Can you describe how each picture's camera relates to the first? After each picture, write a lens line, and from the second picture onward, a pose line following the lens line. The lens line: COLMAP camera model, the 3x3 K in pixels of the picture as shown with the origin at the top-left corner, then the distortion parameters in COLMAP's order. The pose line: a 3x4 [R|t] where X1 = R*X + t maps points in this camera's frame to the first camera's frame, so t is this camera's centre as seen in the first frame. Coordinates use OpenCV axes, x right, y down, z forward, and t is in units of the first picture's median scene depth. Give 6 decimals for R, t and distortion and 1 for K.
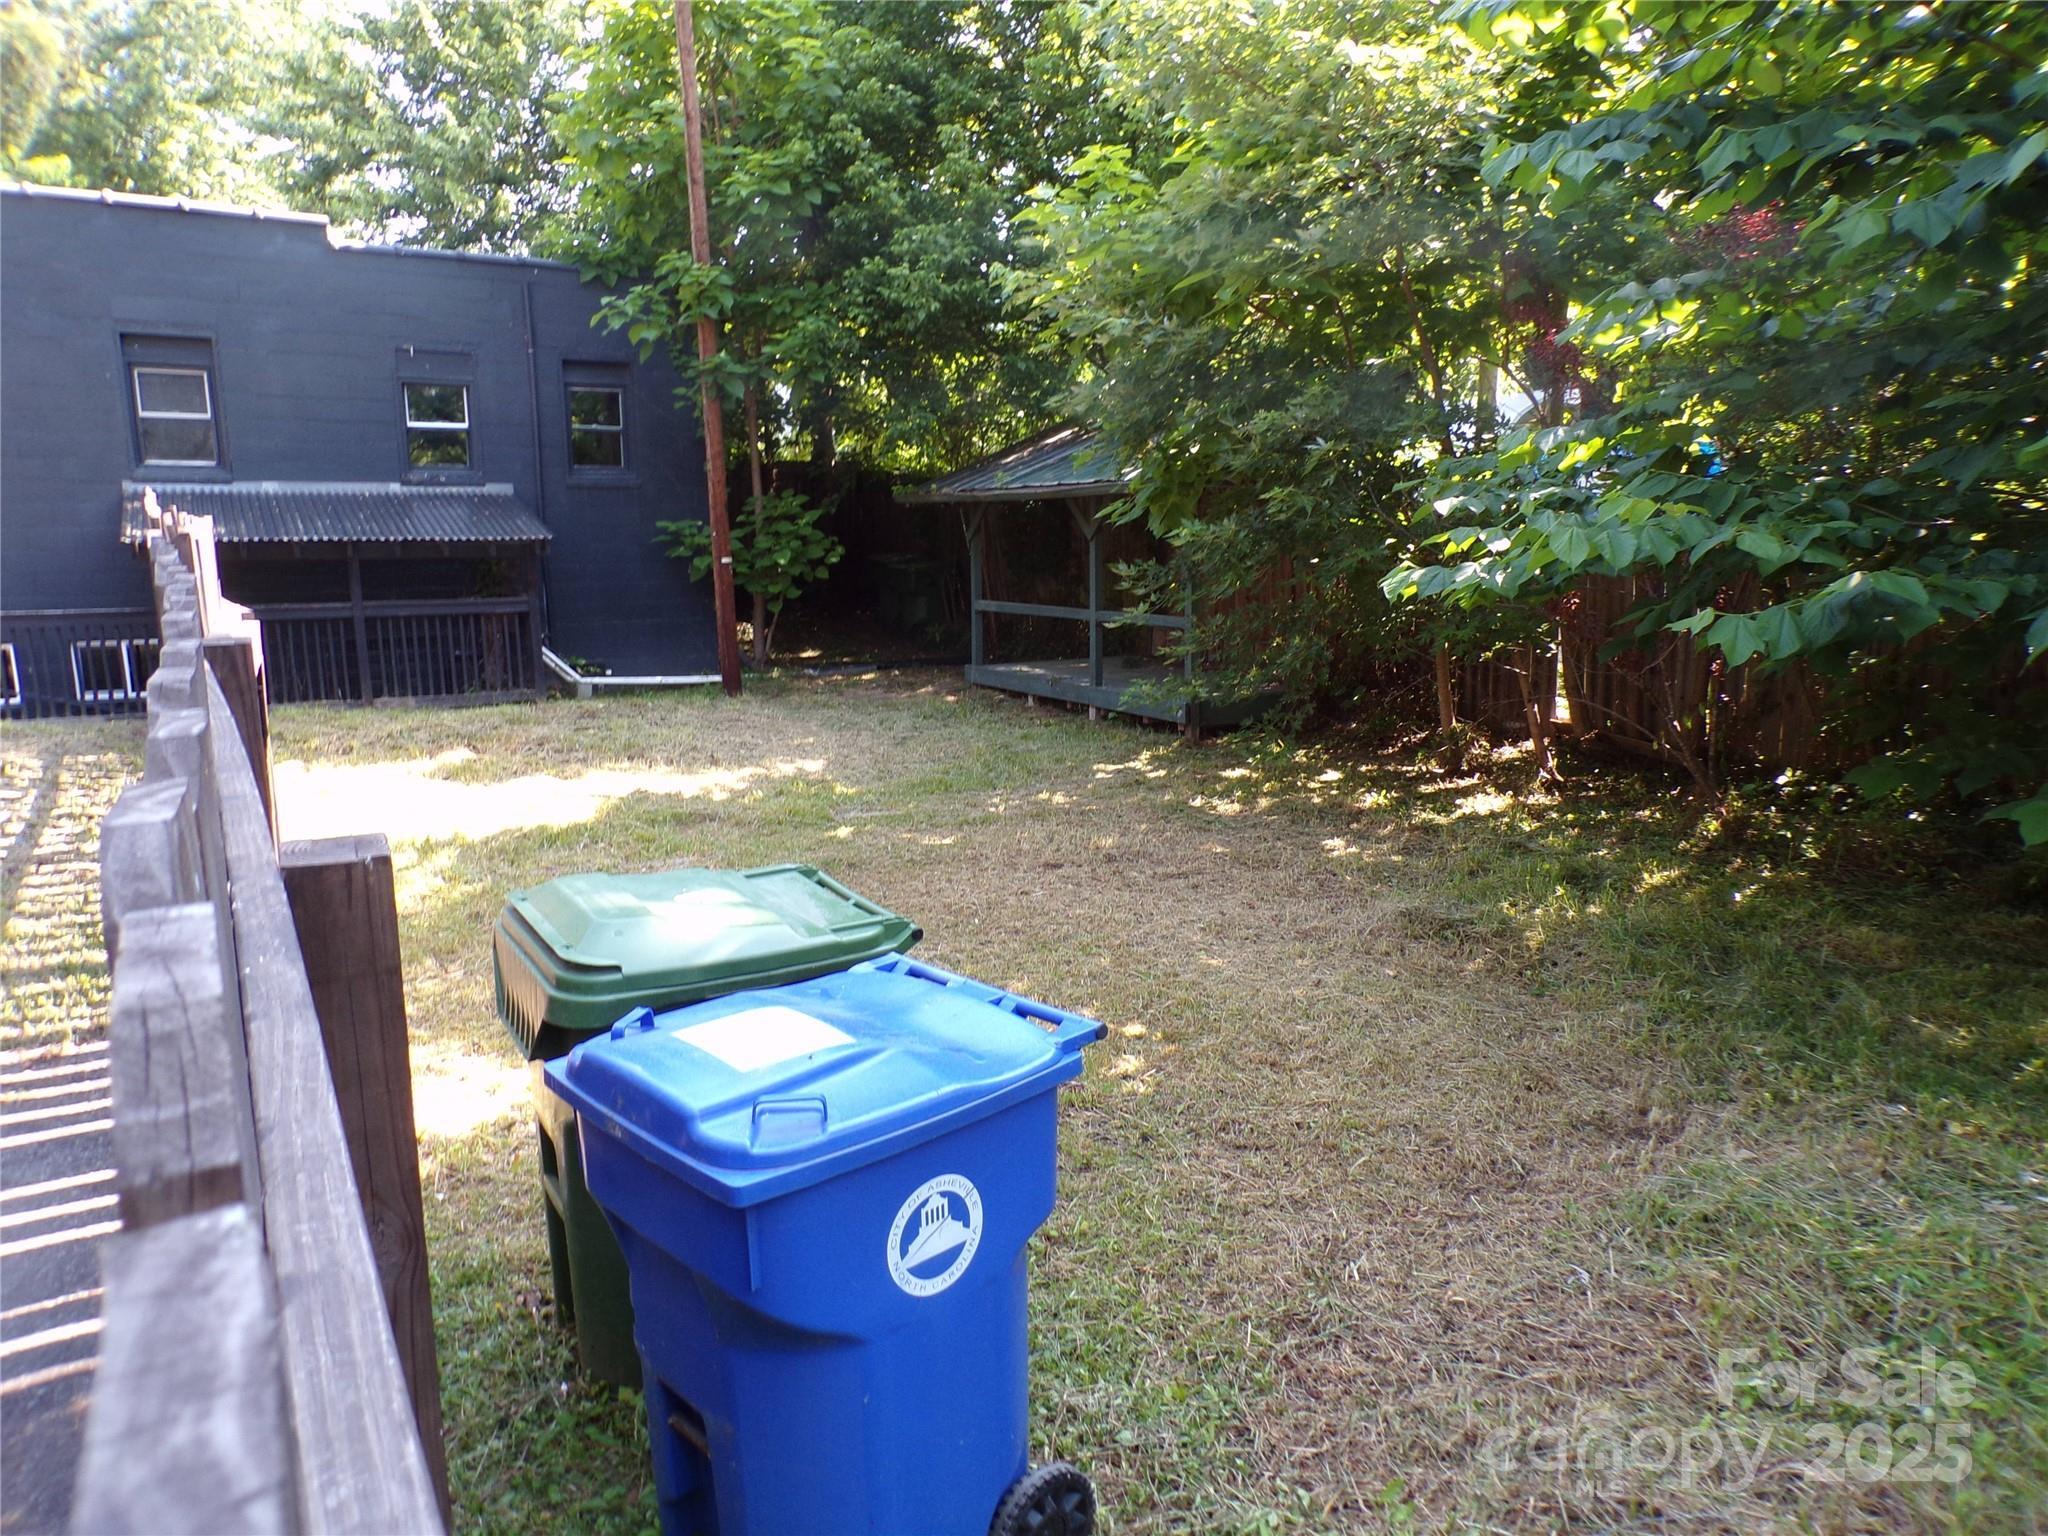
lens RADIAL K [[1401.7, 0, 1027.2], [0, 1401.7, 774.2], [0, 0, 1]] dist [-0.025455, 0.034221]
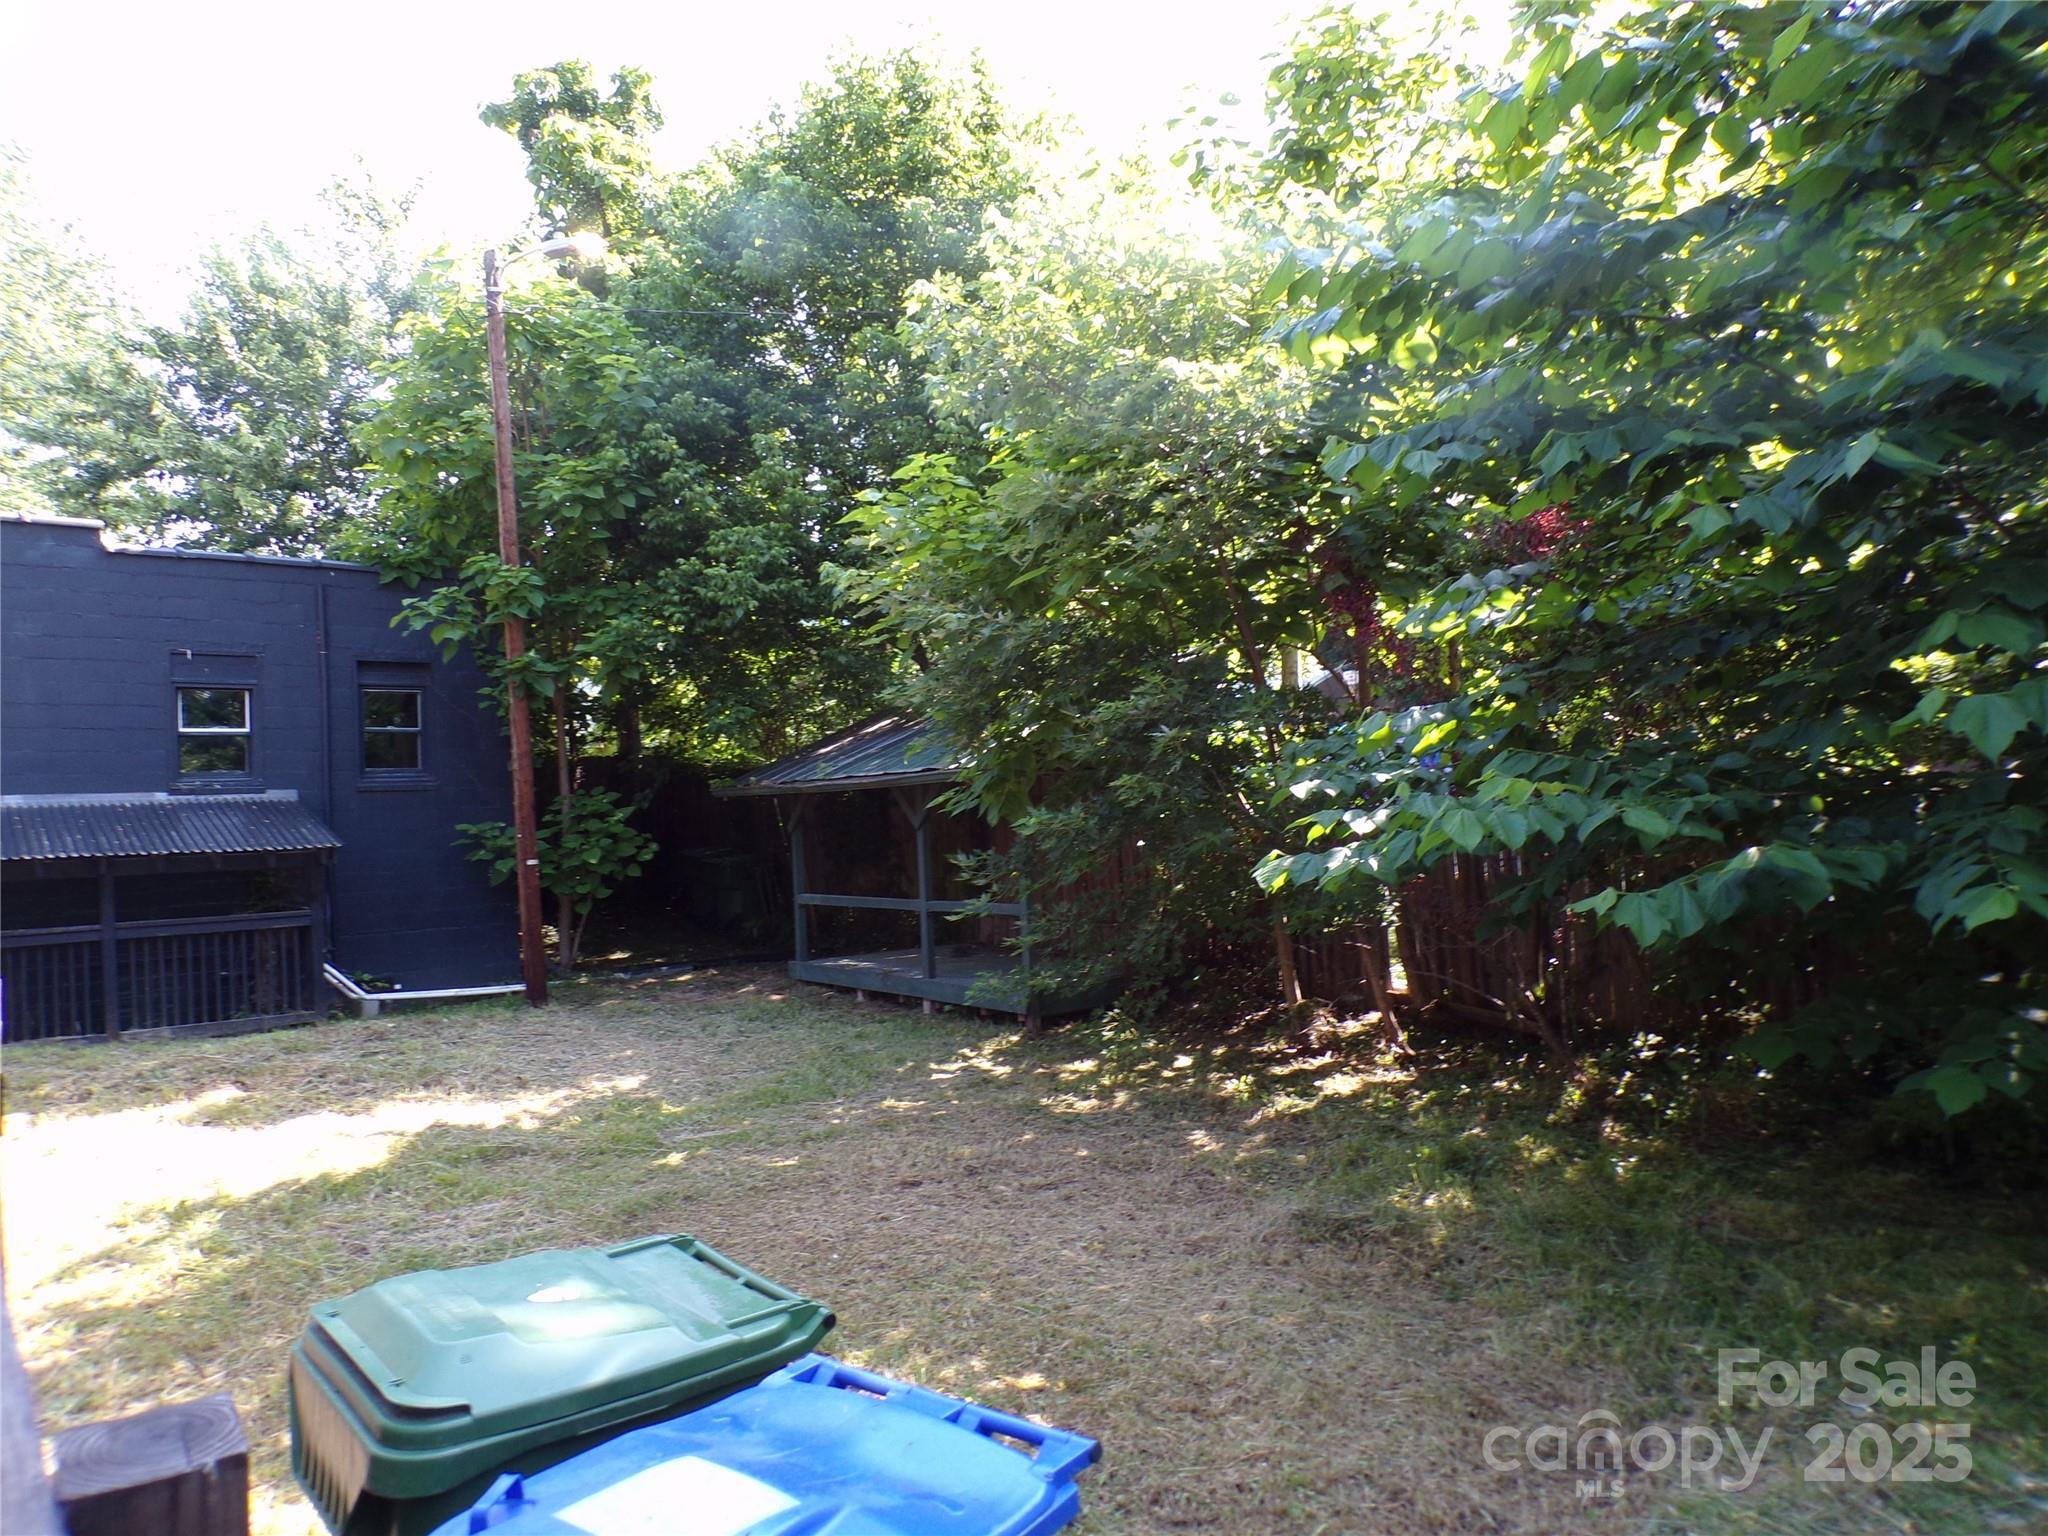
lens RADIAL K [[1401.7, 0, 1027.2], [0, 1401.7, 774.2], [0, 0, 1]] dist [-0.025455, 0.034221]
pose [[0.989550, -0.028371, 0.141374, -0.022600], [0.055913, 0.979237, -0.194853, -0.011823], [-0.132911, 0.200721, 0.970590, 0.034050]]
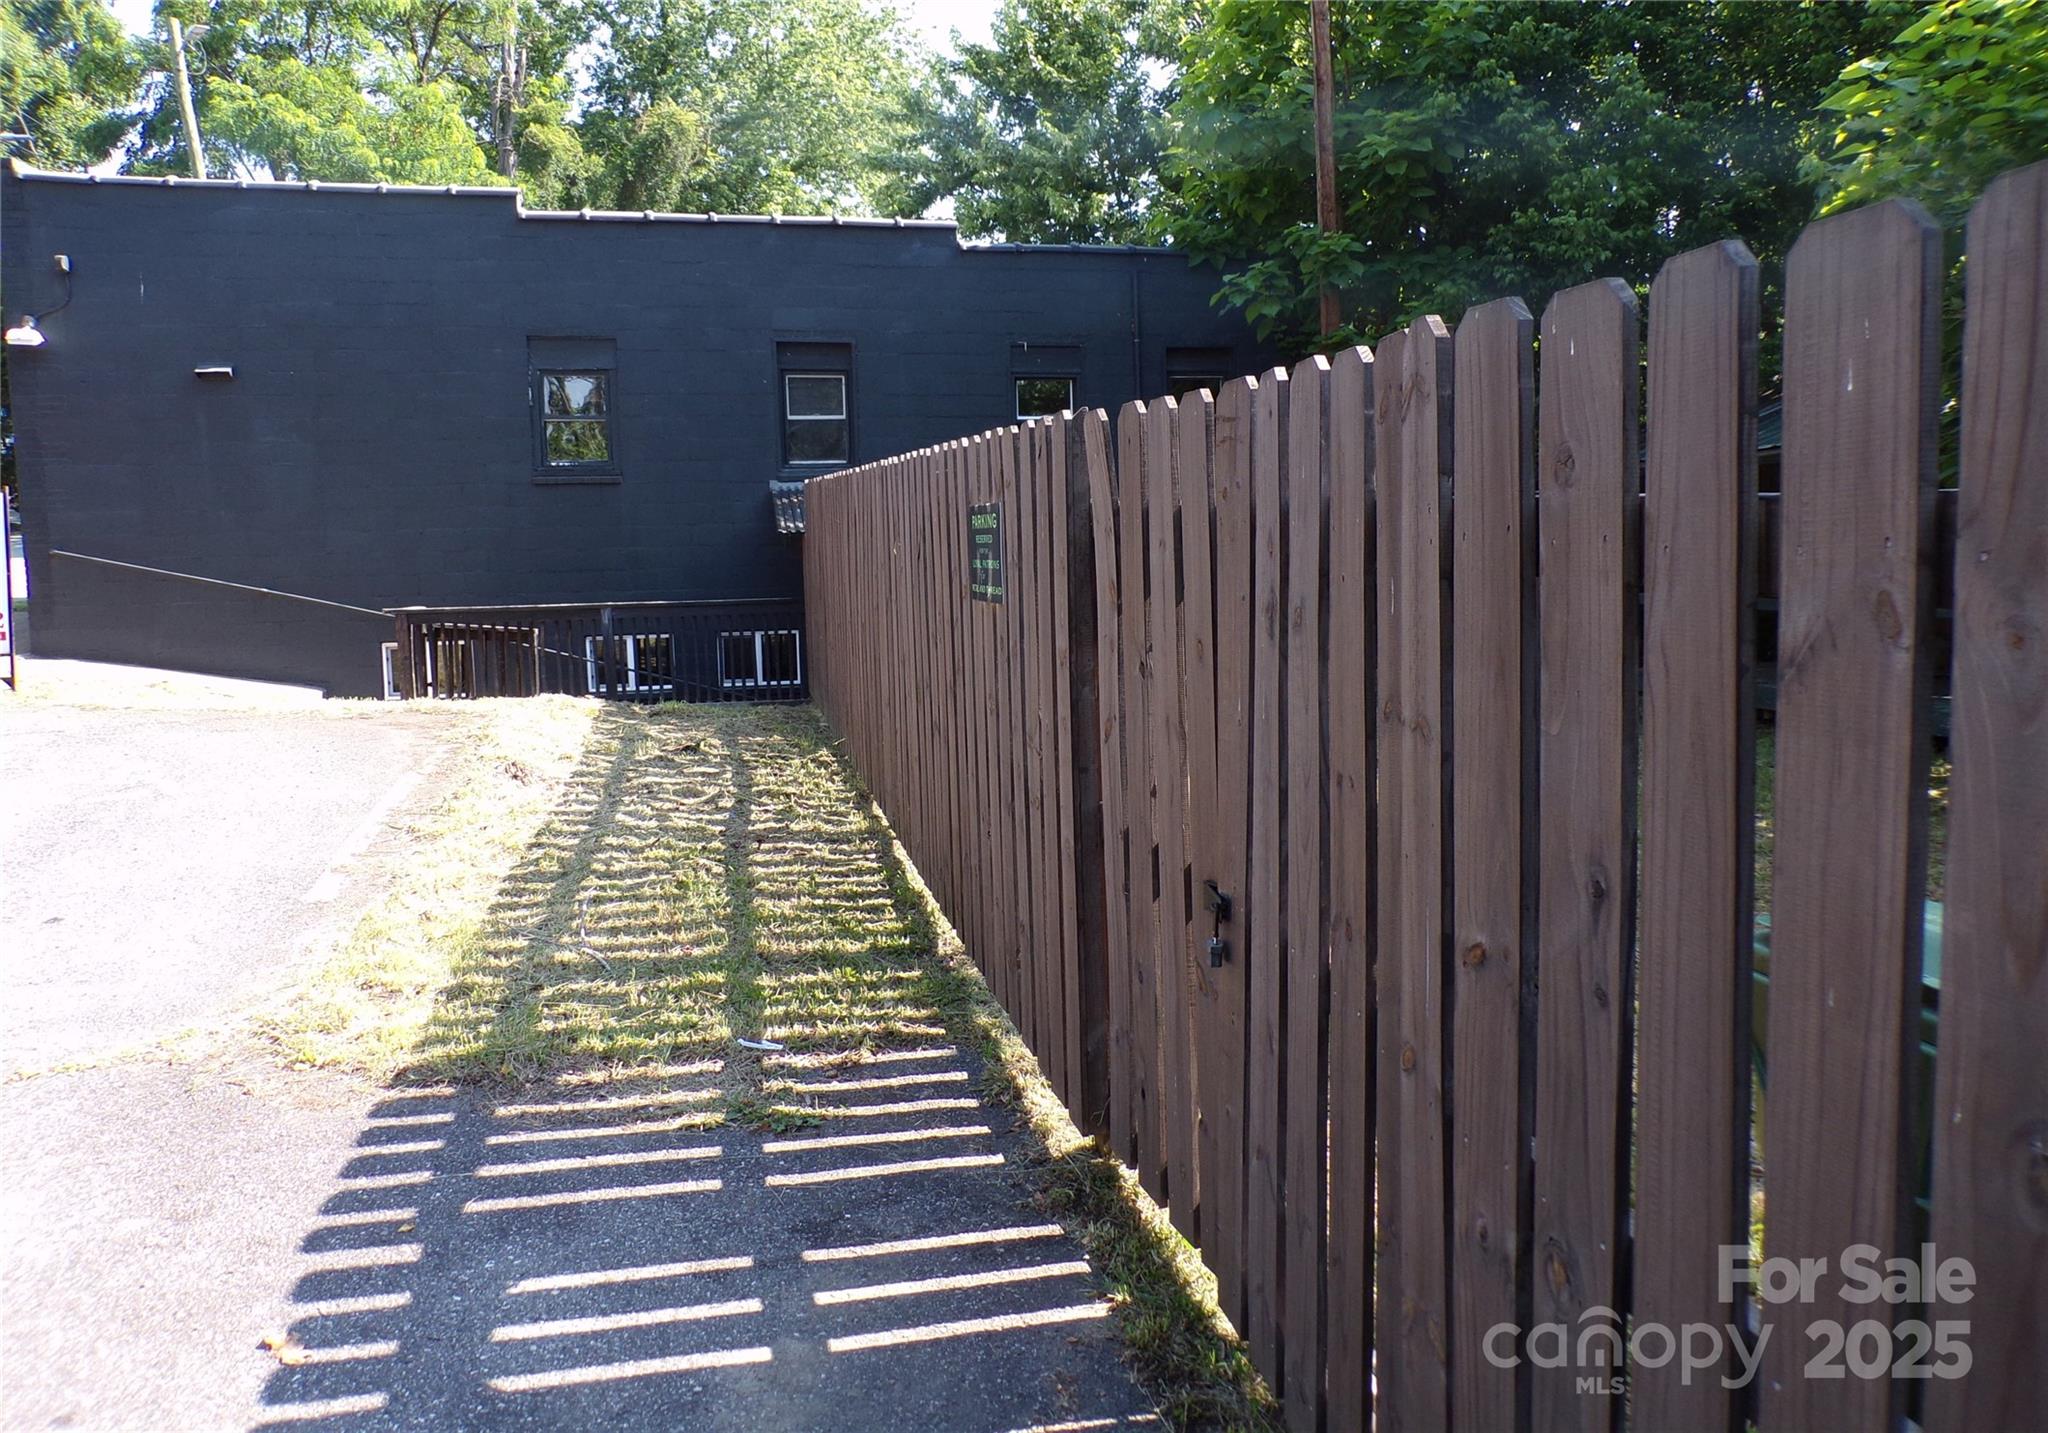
lens RADIAL K [[1453.0, 0, 1024.7], [0, 1453.0, 672.4], [0, 0, 1]] dist [-0.090616, 0.146027]
pose [[0.939915, 0.015386, -0.341061, -0.130902], [-0.042735, 0.996429, -0.072823, 0.008611], [0.338723, 0.083023, 0.937216, 0.076632]]
